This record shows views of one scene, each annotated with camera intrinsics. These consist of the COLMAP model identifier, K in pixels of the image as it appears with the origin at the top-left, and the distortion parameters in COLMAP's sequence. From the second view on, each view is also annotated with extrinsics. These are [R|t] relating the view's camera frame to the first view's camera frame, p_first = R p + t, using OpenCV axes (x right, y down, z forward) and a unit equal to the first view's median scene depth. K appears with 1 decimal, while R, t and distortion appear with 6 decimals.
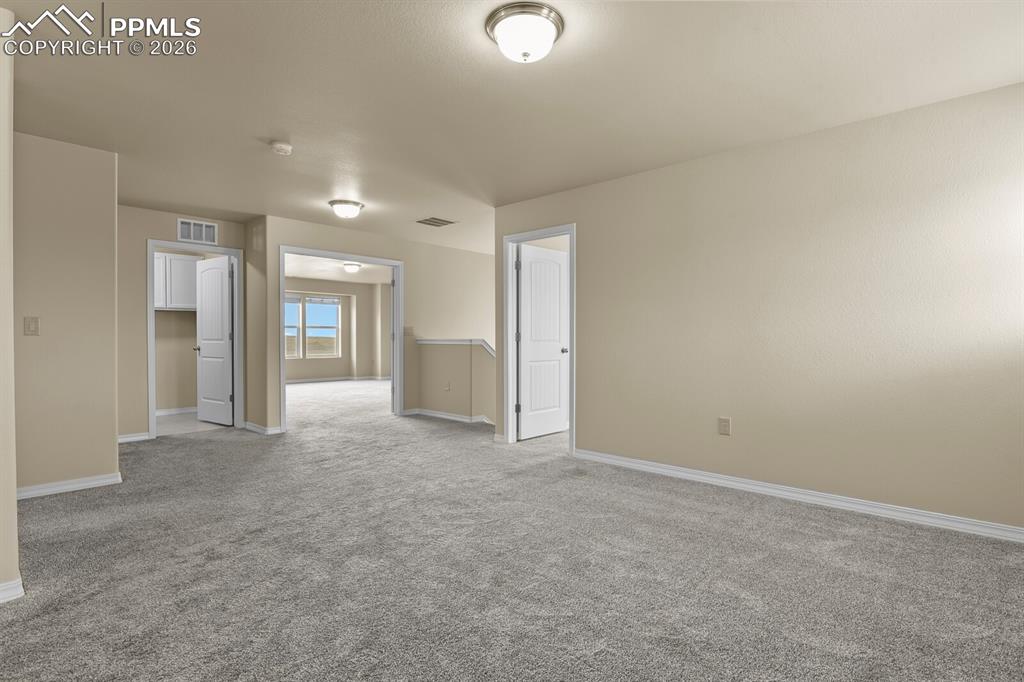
lens RADIAL K [[496.4, 0, 518.9], [0, 496.4, 342.1], [0, 0, 1]] dist [-0.007930, -0.006225]
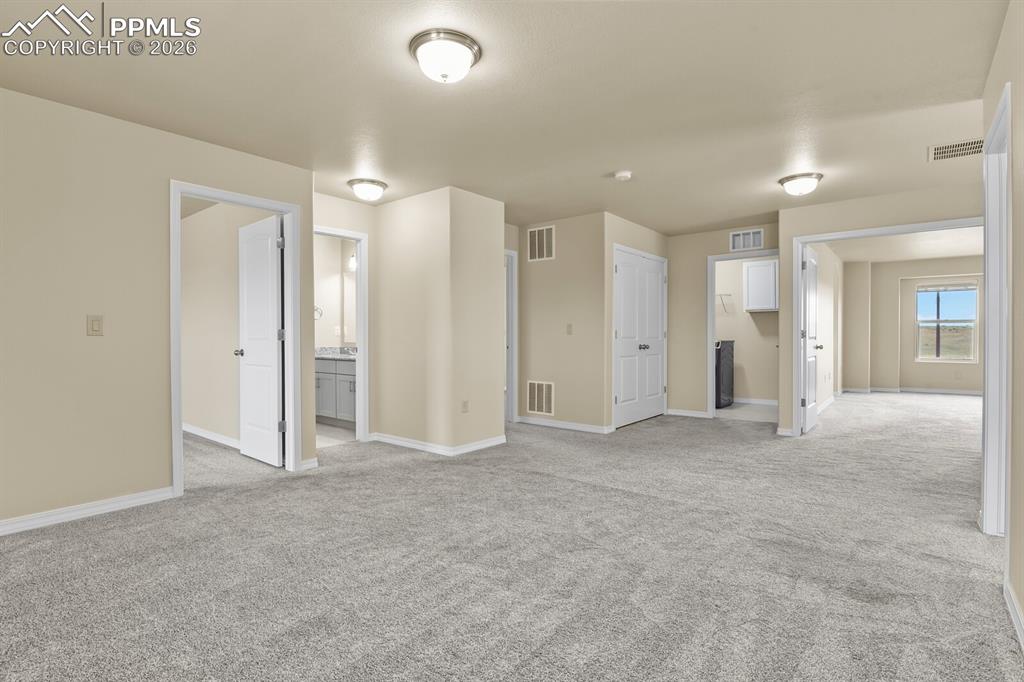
lens RADIAL K [[496.4, 0, 518.9], [0, 496.4, 342.1], [0, 0, 1]] dist [-0.007930, -0.006225]
pose [[0.056715, 0.012298, -0.998315, 0.593762], [-0.009093, 0.999889, 0.011801, -0.004611], [0.998349, 0.008409, 0.056821, 0.587570]]
